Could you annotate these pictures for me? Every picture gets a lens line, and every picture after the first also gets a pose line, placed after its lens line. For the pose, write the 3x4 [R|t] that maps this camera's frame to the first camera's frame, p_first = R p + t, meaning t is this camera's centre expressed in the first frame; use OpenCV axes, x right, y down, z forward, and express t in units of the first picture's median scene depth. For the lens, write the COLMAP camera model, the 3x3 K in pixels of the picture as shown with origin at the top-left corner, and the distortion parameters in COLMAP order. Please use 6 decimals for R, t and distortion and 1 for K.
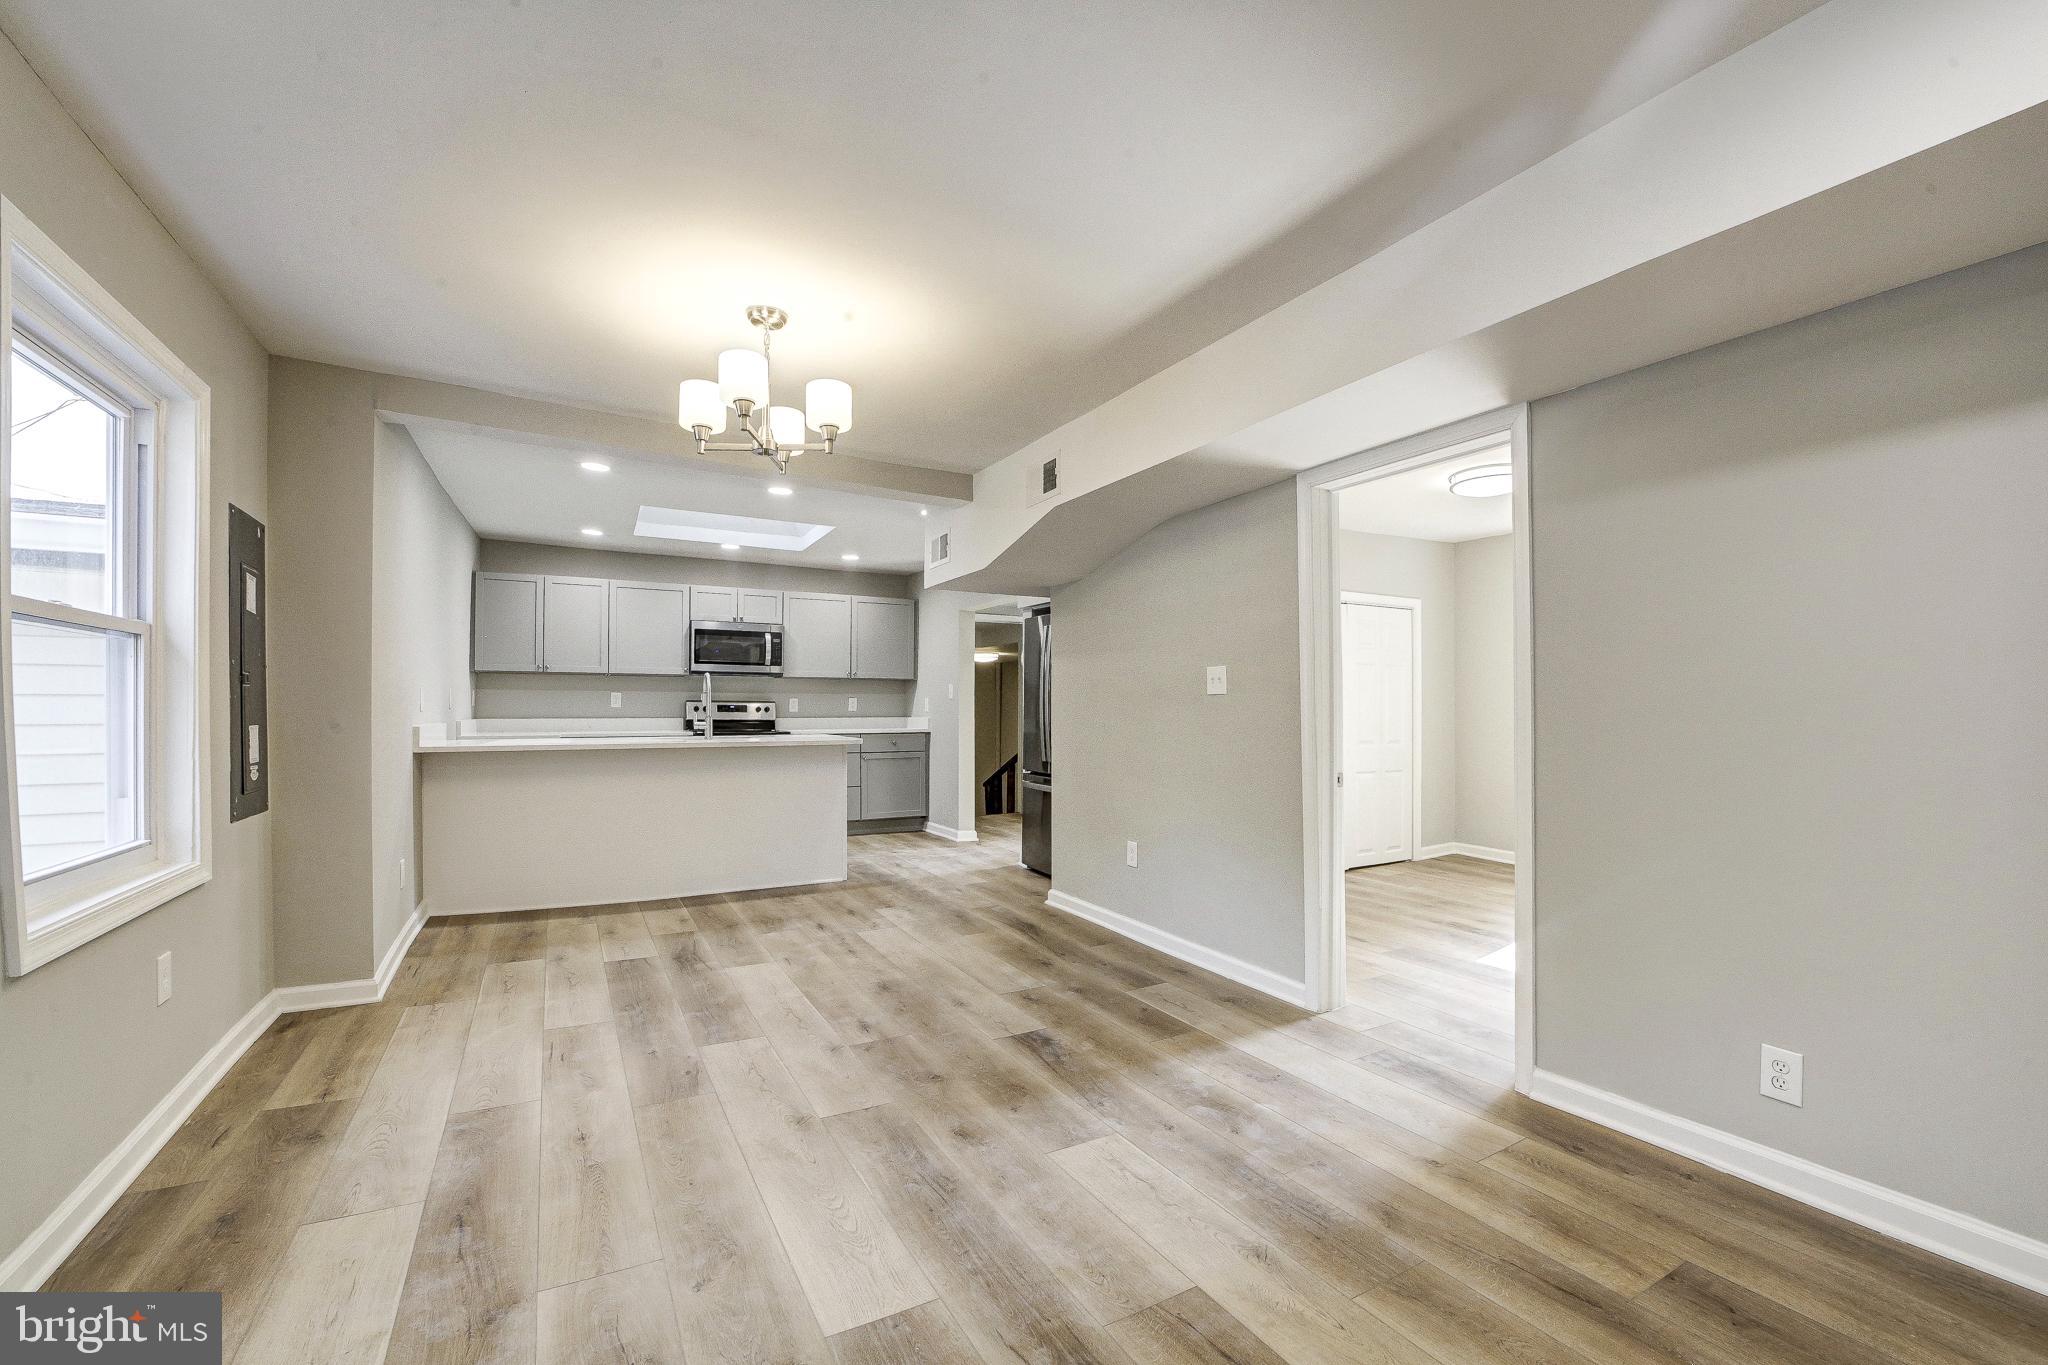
lens RADIAL K [[842.0, 0, 1026.0], [0, 842.0, 696.0], [0, 0, 1]] dist [-0.040174, 0.011746]
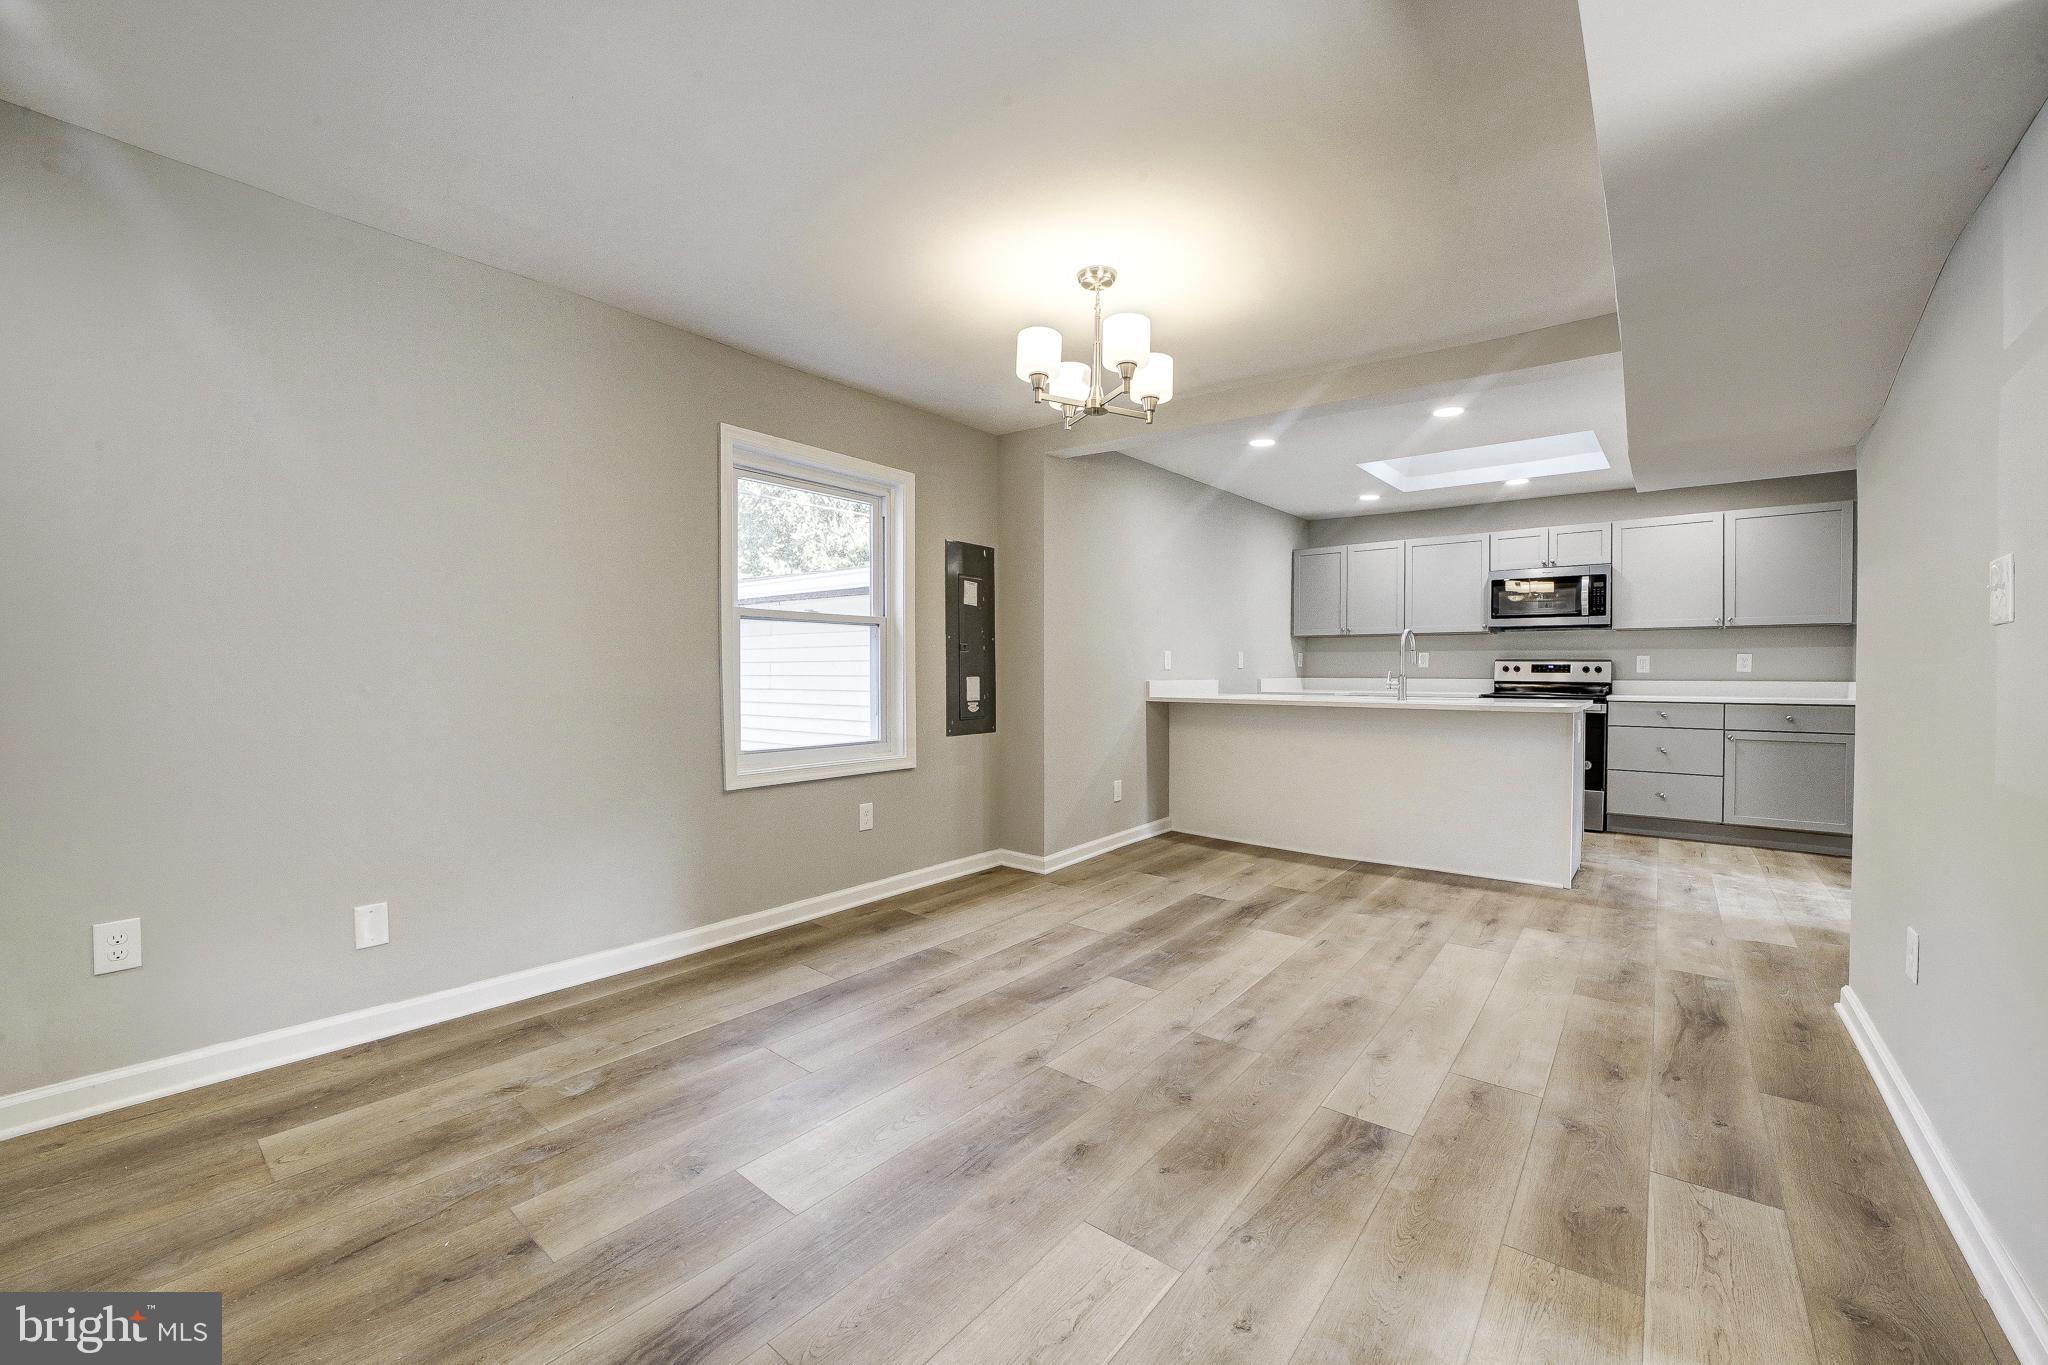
lens RADIAL K [[803.1, 0, 1024.0], [0, 803.1, 682.5], [0, 0, 1]] dist [-0.037887, 0.009650]
pose [[0.369943, 0.013662, -0.928954, 0.398056], [0.012292, 0.999732, 0.019598, 0.013161], [0.928973, -0.018669, 0.369676, 0.390029]]
